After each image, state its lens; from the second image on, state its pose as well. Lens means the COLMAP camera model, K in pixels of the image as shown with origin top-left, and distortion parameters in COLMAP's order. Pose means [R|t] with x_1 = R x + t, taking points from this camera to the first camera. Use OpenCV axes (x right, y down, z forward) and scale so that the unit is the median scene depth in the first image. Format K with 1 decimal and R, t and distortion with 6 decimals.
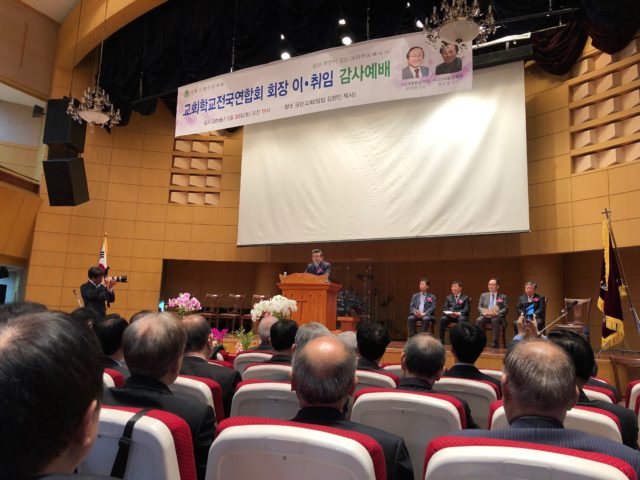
lens RADIAL K [[519.6, 0, 320.0], [0, 519.6, 240.0], [0, 0, 1]] dist [0.041931, -0.000791]
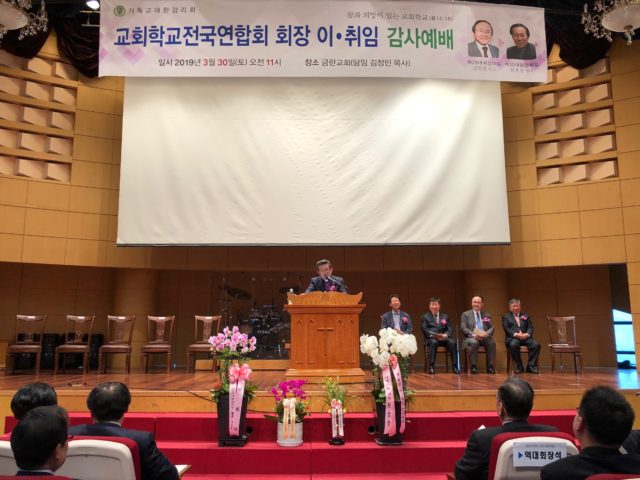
lens RADIAL K [[593.5, 0, 320.0], [0, 593.5, 240.0], [0, 0, 1]] dist [0.031604, 0.009009]
pose [[0.878053, 0.040110, 0.476880, -0.402375], [-0.044202, 0.999019, -0.002641, -0.006114], [-0.476519, -0.018760, 0.878964, 0.238383]]
